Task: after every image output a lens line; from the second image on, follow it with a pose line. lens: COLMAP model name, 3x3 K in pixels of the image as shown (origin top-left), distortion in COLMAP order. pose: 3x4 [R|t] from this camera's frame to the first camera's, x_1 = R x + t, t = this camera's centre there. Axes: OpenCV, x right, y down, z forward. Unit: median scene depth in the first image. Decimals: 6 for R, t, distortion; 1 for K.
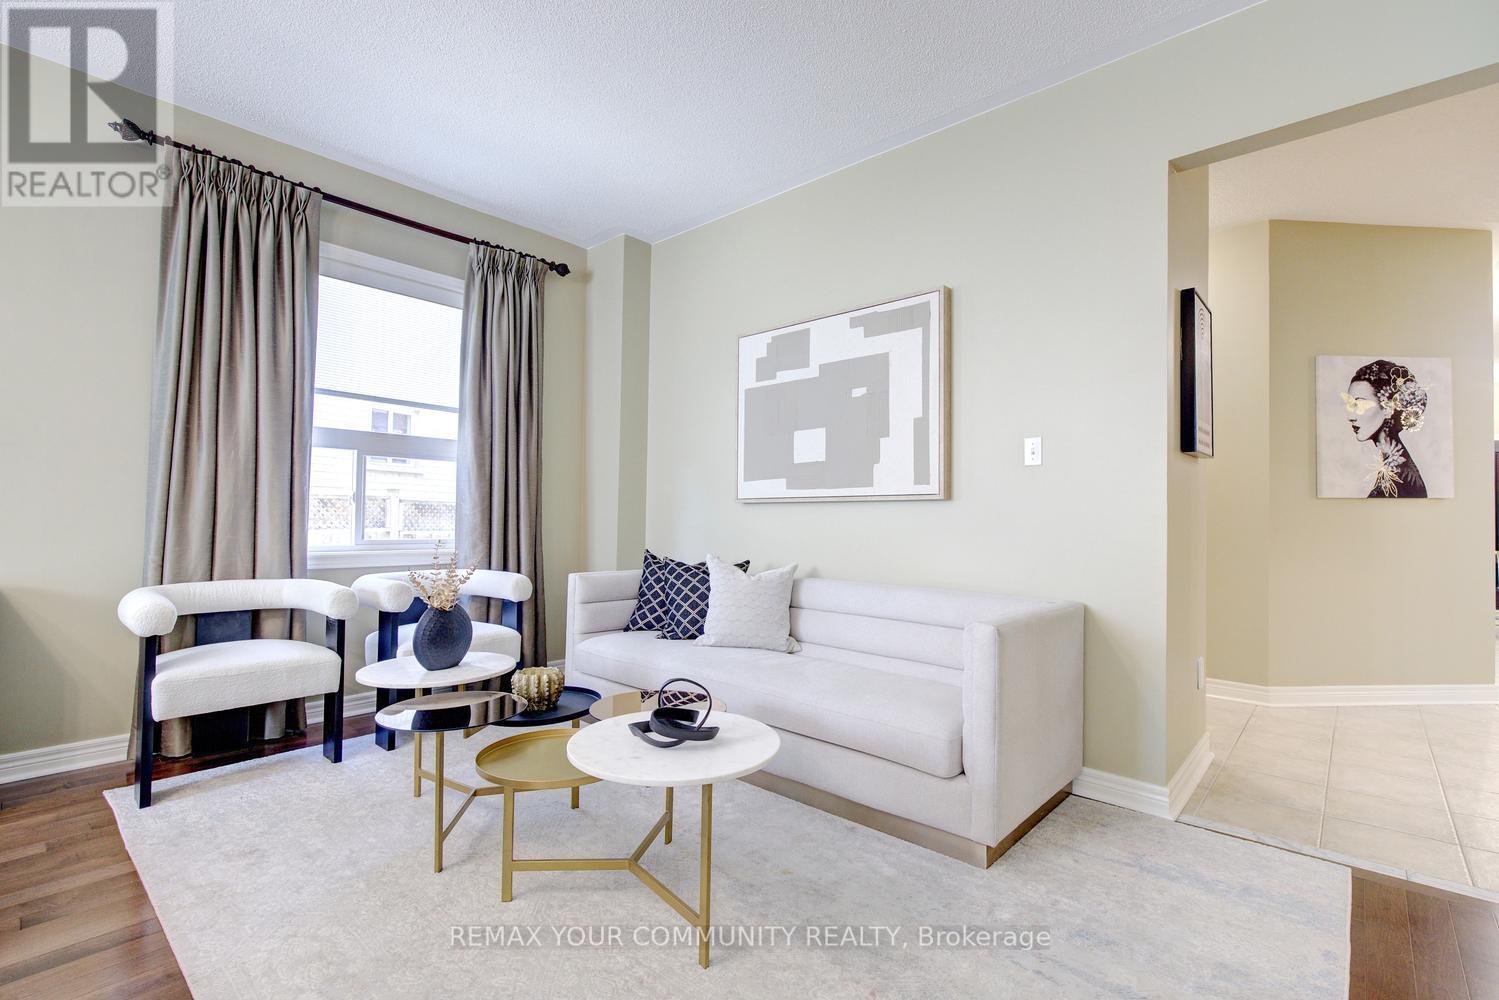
lens RADIAL K [[683.9, 0, 754.7], [0, 683.9, 505.2], [0, 0, 1]] dist [-0.001761, 0.001020]
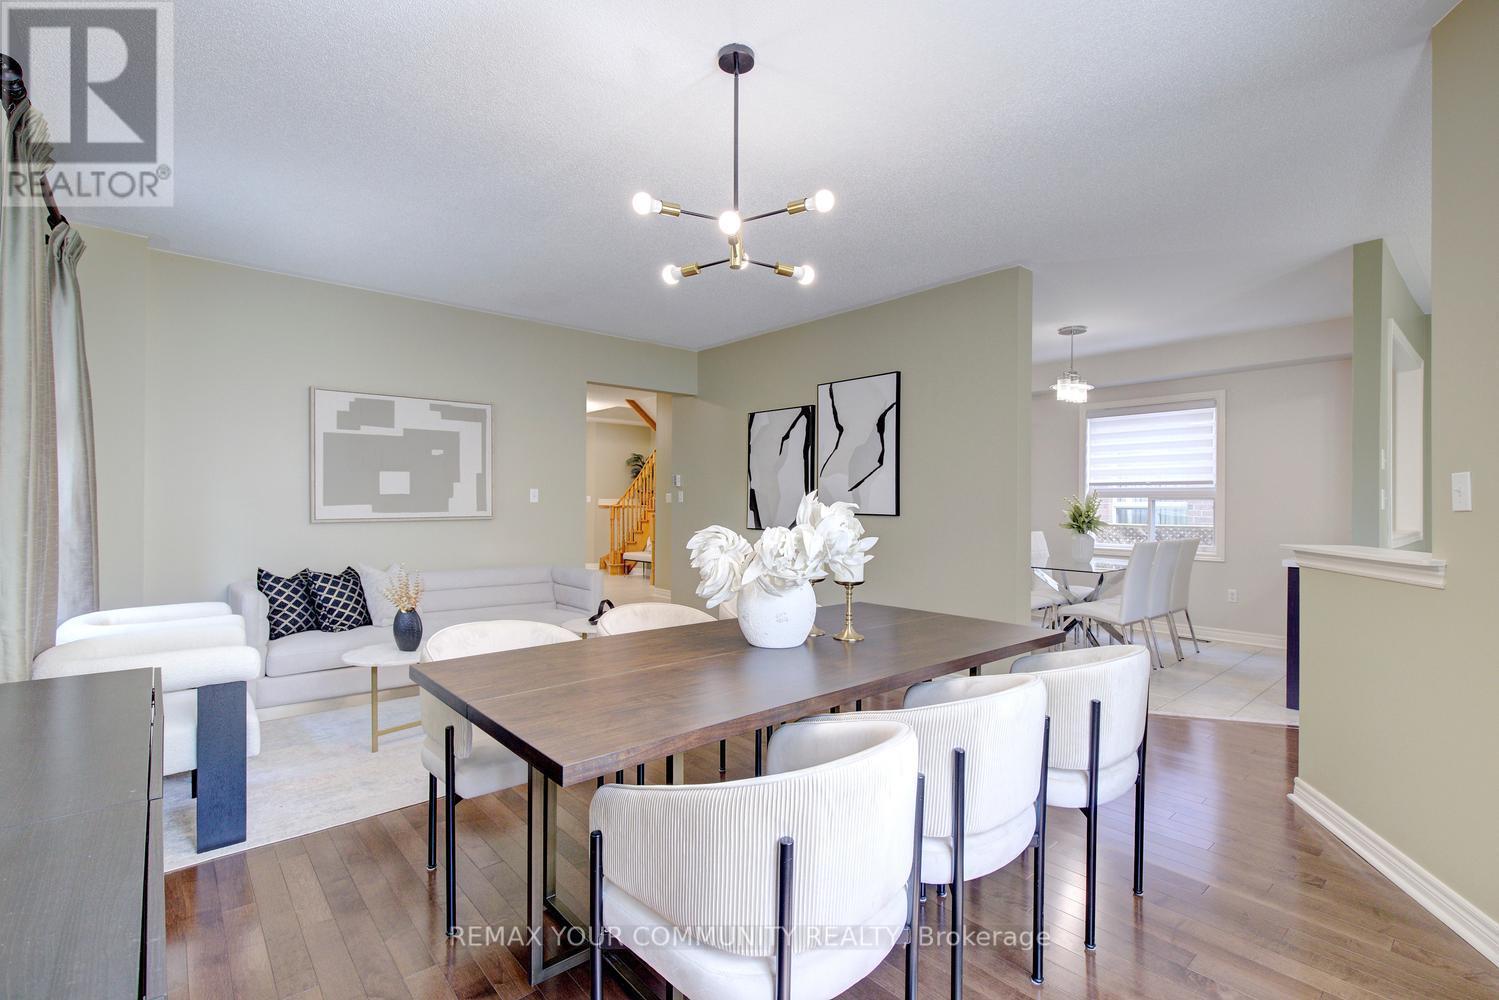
lens RADIAL K [[683.9, 0, 764.0], [0, 683.9, 503.5], [0, 0, 1]] dist [-0.001761, 0.001020]
pose [[0.103402, -0.011050, 0.994578, -1.300838], [-0.020402, 0.999704, 0.013228, -0.079062], [-0.994430, -0.021660, 0.103146, 0.070019]]
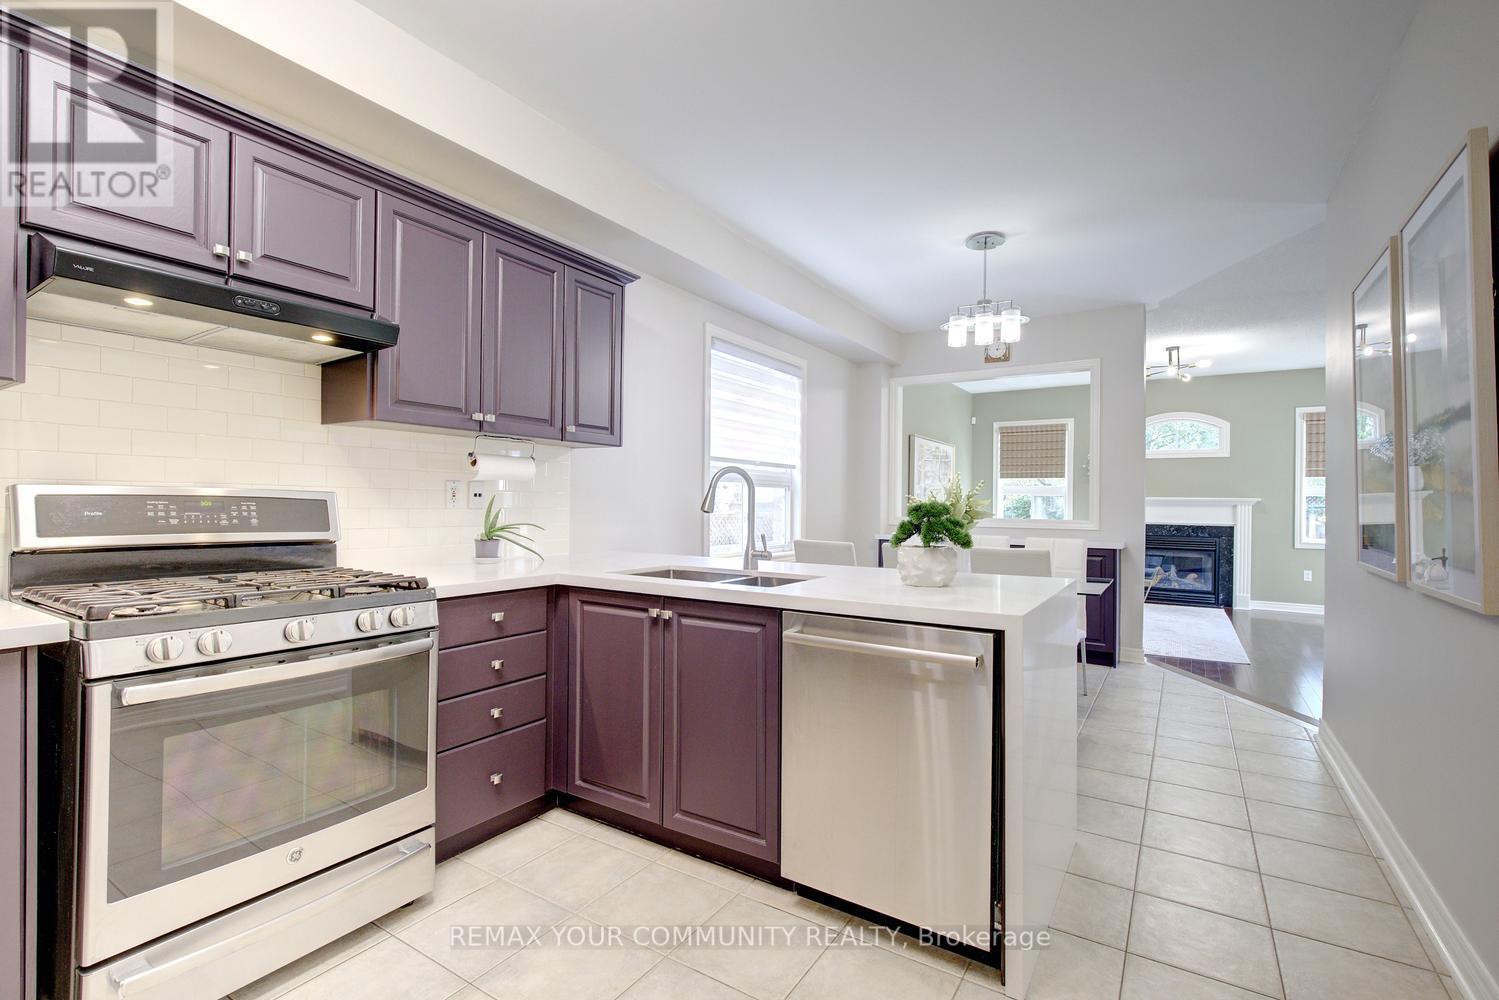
lens RADIAL K [[683.9, 0, 759.1], [0, 683.9, 504.8], [0, 0, 1]] dist [-0.001761, 0.001020]
pose [[-0.985240, -0.024596, -0.169401, 1.099041], [-0.022006, 0.999611, -0.017150, -0.022169], [0.169757, -0.013169, -0.985398, 0.578910]]
